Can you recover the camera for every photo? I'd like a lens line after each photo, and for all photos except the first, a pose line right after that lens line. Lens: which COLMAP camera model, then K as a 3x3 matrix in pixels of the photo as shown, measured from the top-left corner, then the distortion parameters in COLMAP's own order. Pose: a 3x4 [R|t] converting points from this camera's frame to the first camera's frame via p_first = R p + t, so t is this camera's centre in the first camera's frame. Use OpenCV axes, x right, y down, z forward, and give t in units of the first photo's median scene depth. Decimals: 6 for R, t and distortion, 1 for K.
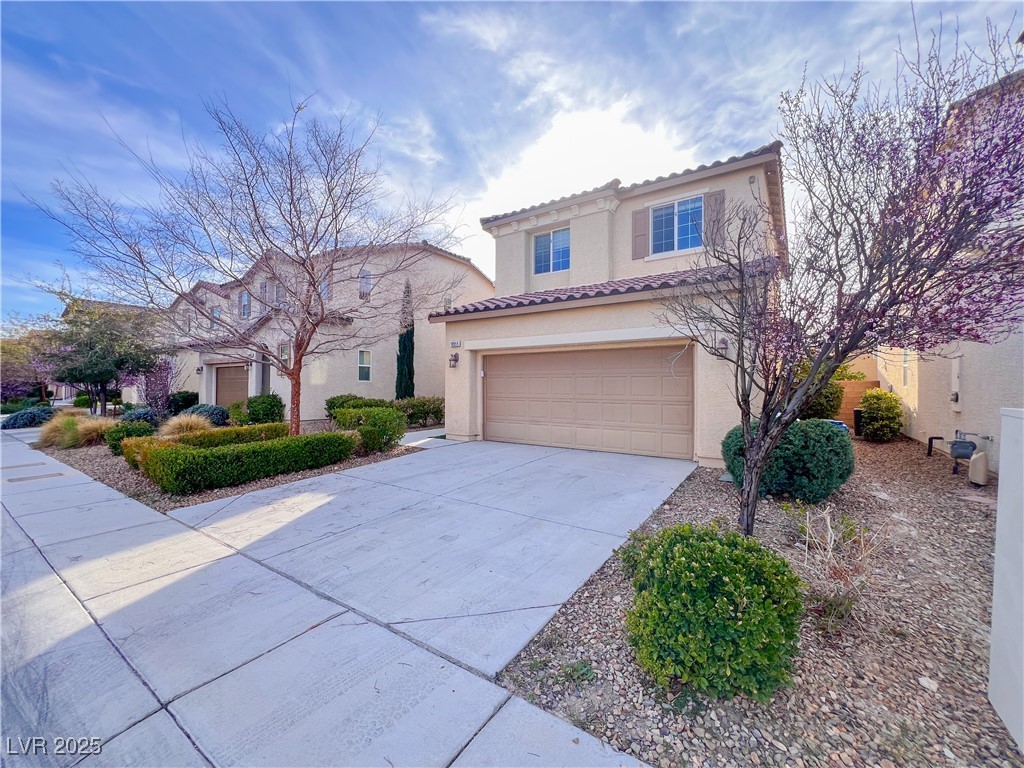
lens RADIAL K [[422.5, 0, 519.6], [0, 422.5, 380.8], [0, 0, 1]] dist [0.000027, 0.000412]
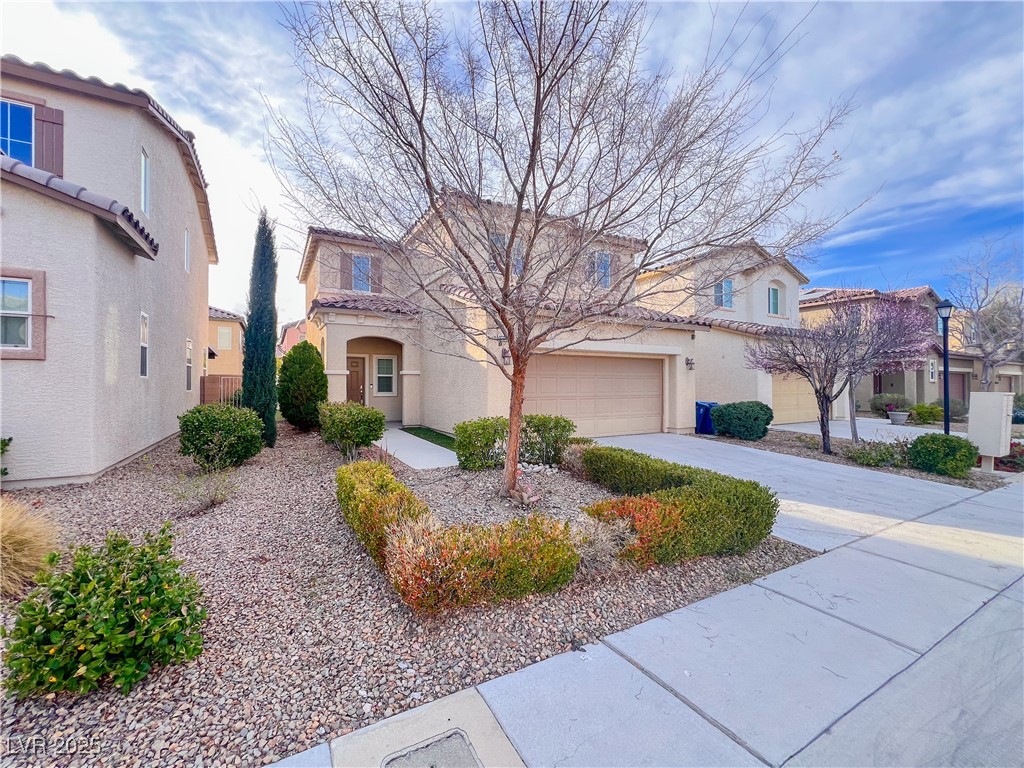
lens RADIAL K [[422.5, 0, 519.6], [0, 422.5, 380.8], [0, 0, 1]] dist [0.000027, 0.000412]
pose [[0.426061, 0.005575, 0.904677, -1.275942], [-0.014328, 0.999897, 0.000586, 0.002000], [-0.904581, -0.013212, 0.426097, 0.841884]]
